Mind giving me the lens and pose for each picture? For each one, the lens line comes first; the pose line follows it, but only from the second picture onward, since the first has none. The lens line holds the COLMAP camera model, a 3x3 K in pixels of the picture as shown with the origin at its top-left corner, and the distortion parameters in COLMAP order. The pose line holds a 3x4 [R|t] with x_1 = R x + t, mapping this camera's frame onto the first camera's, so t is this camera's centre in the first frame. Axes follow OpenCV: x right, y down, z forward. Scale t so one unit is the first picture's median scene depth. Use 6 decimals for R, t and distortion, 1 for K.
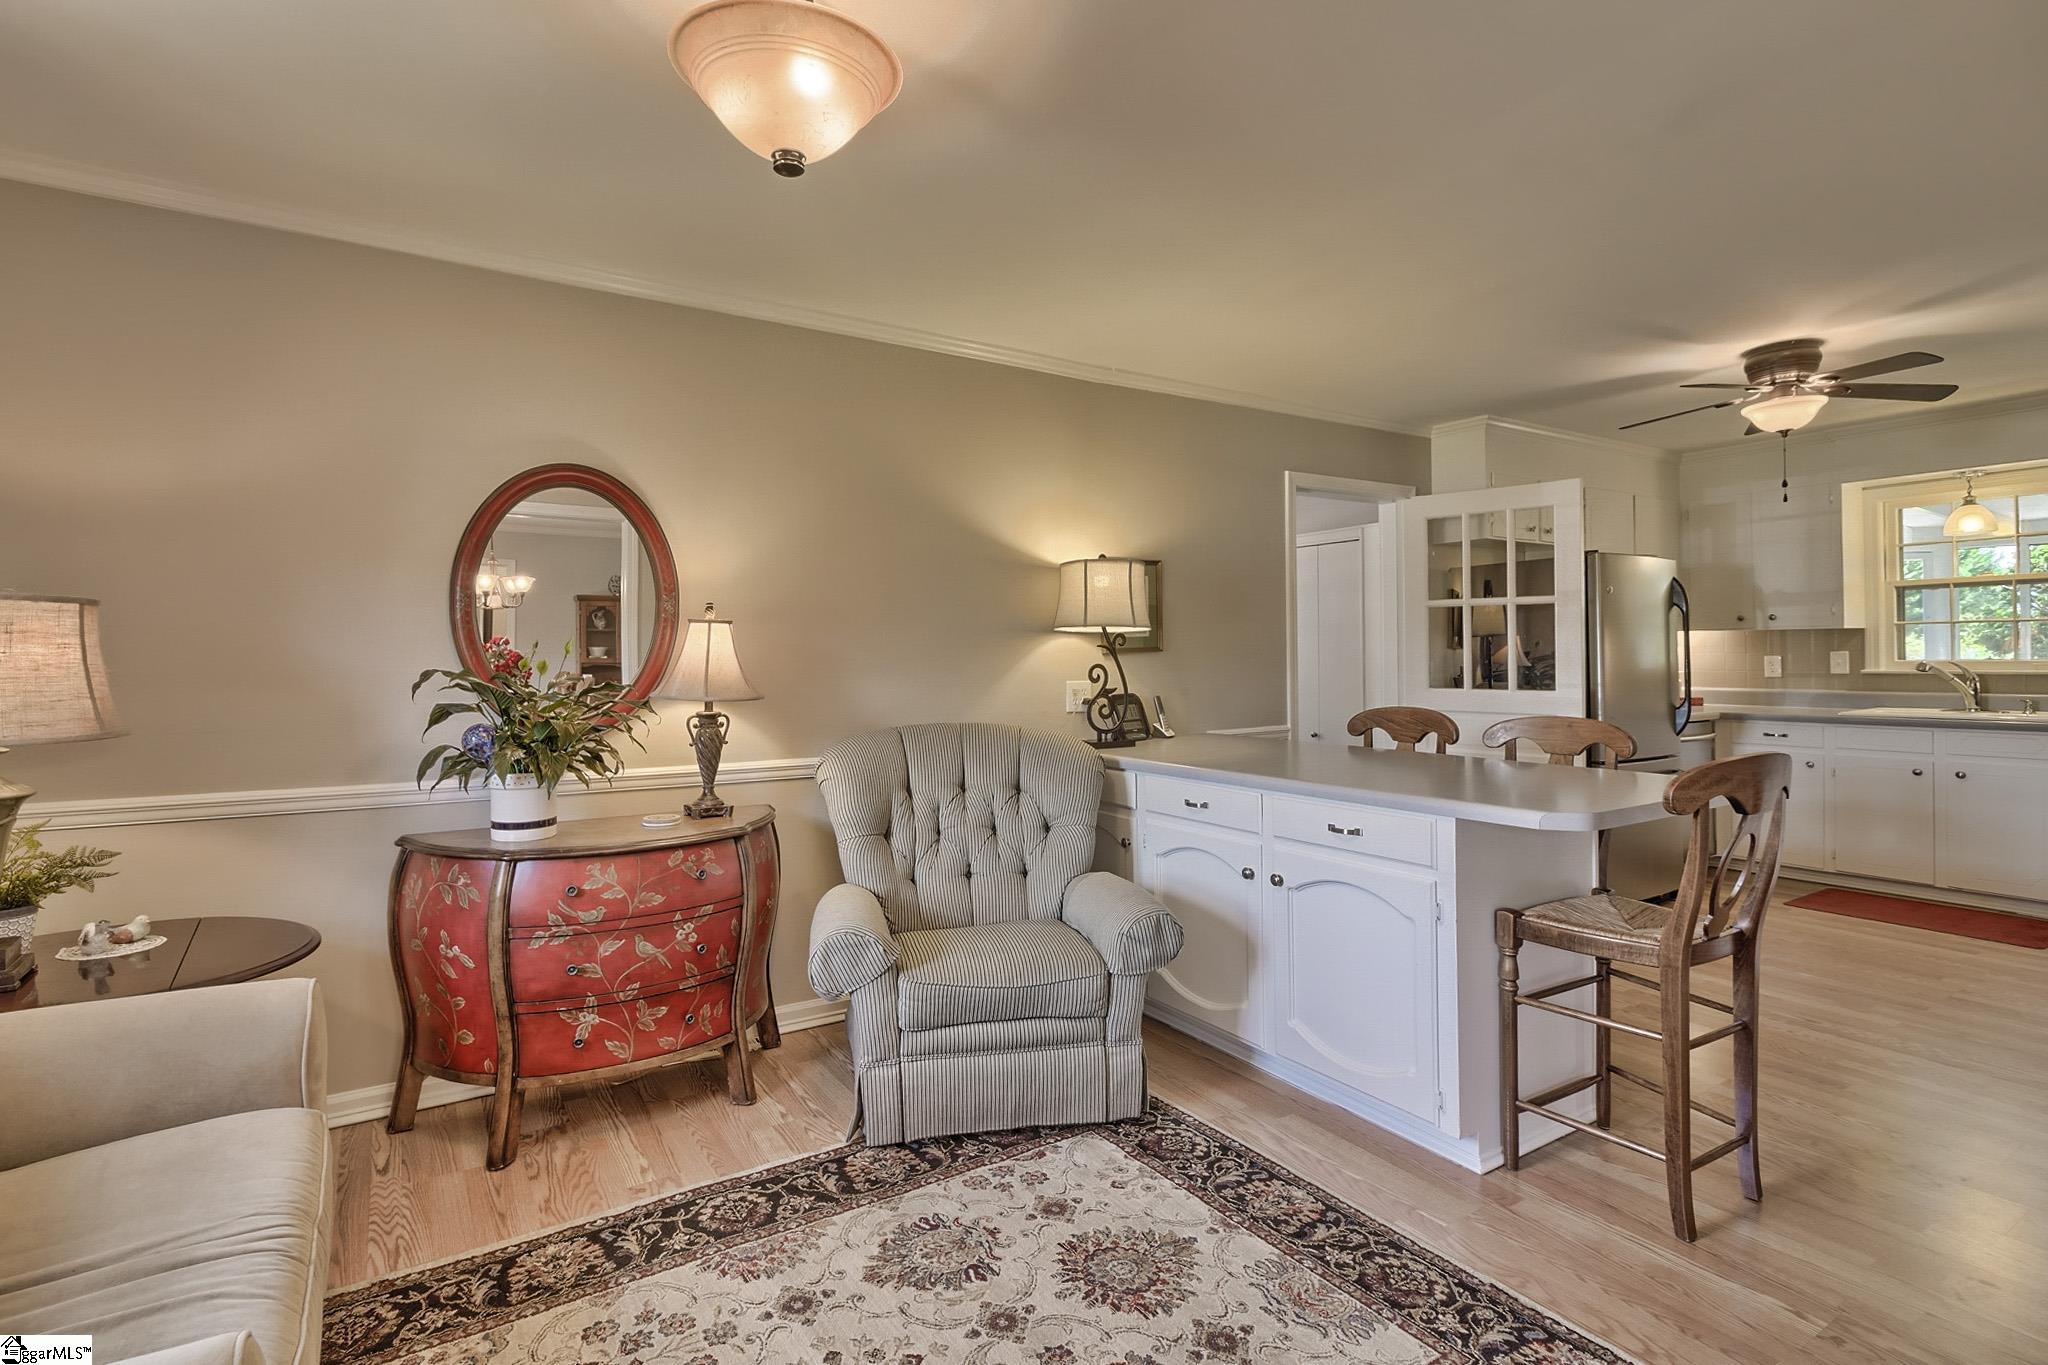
lens RADIAL K [[964.8, 0, 1041.6], [0, 964.8, 656.4], [0, 0, 1]] dist [0.007667, -0.001258]
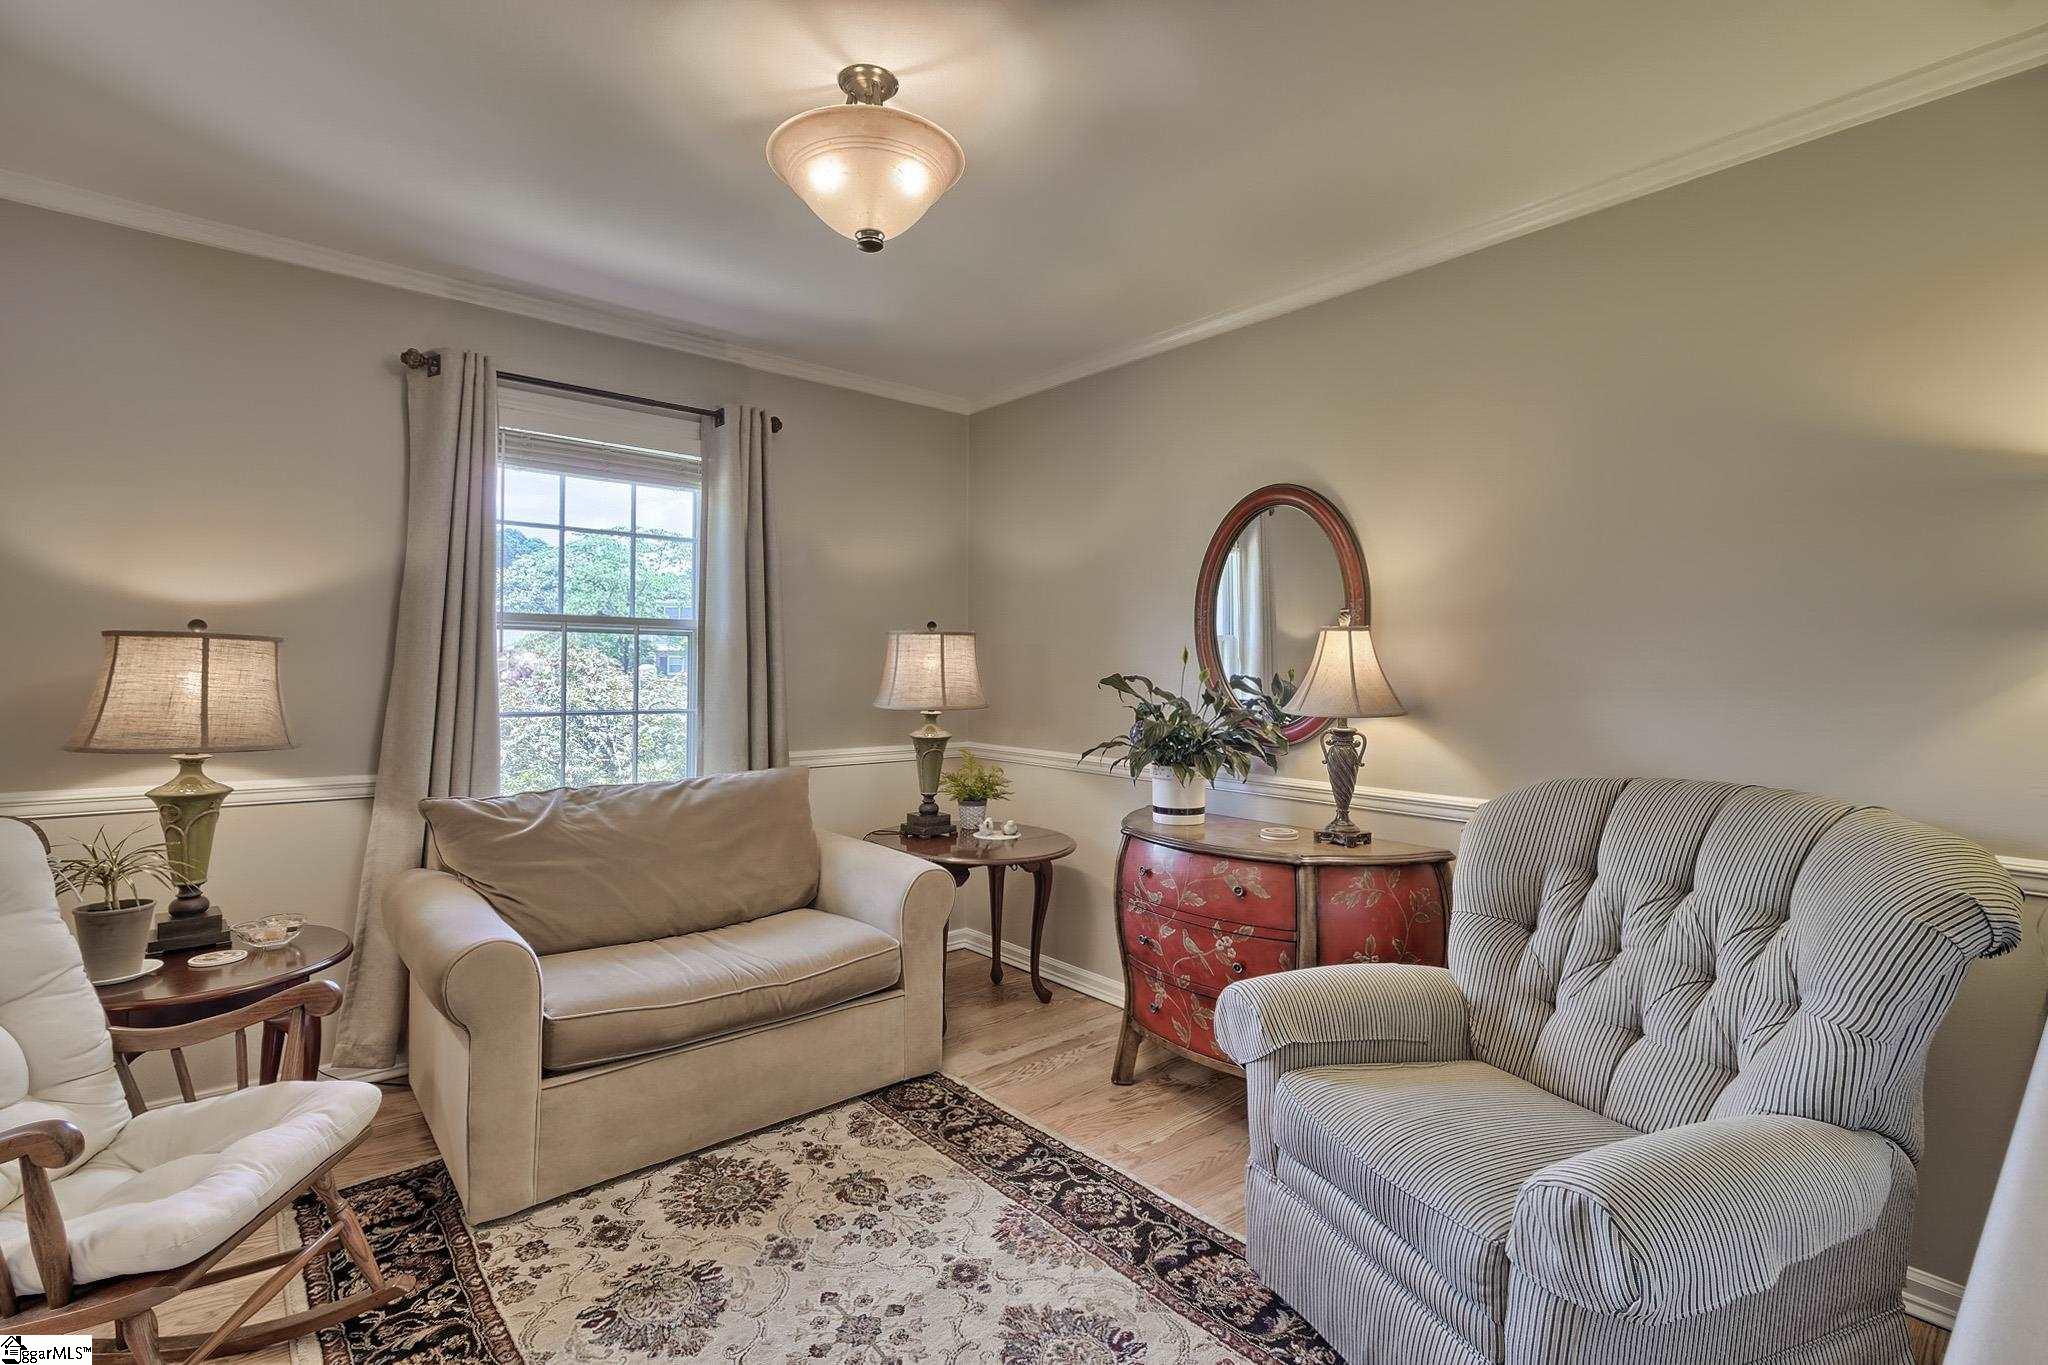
lens RADIAL K [[964.8, 0, 1009.2], [0, 964.8, 650.8], [0, 0, 1]] dist [0.007667, -0.001258]
pose [[0.123544, -0.005621, -0.992323, 0.561554], [-0.007217, 0.999952, -0.006563, -0.007355], [0.992313, 0.007972, 0.123497, 0.625022]]
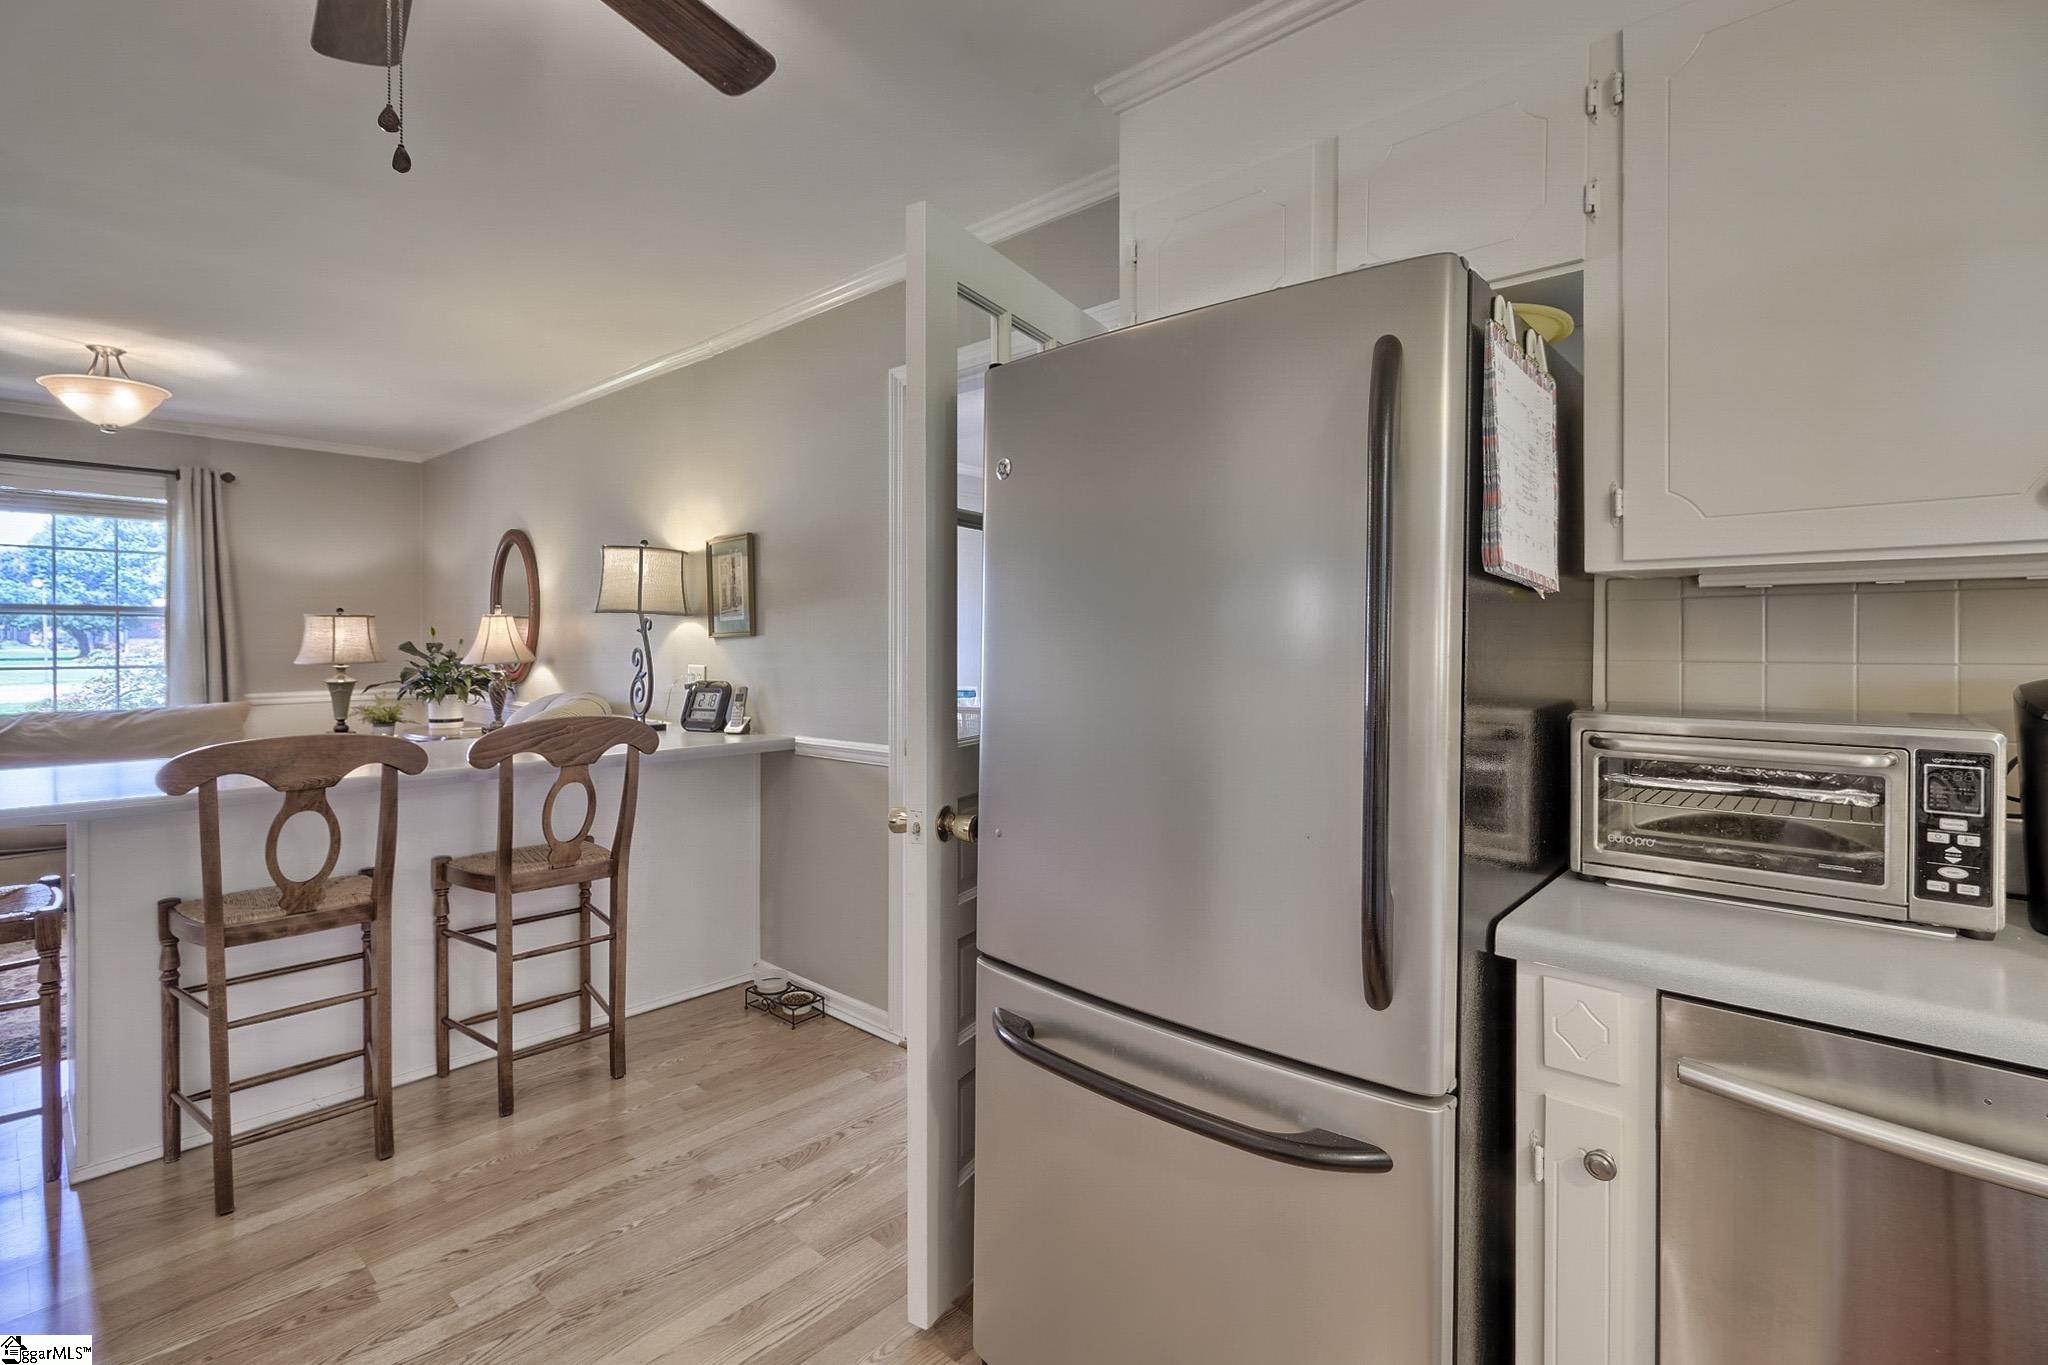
lens RADIAL K [[964.8, 0, 1012.6], [0, 964.8, 645.1], [0, 0, 1]] dist [0.007667, -0.001258]
pose [[0.255830, 0.019003, -0.966535, 2.101871], [-0.002635, 0.999817, 0.018960, -0.025010], [0.966718, -0.002303, 0.255833, 1.989866]]
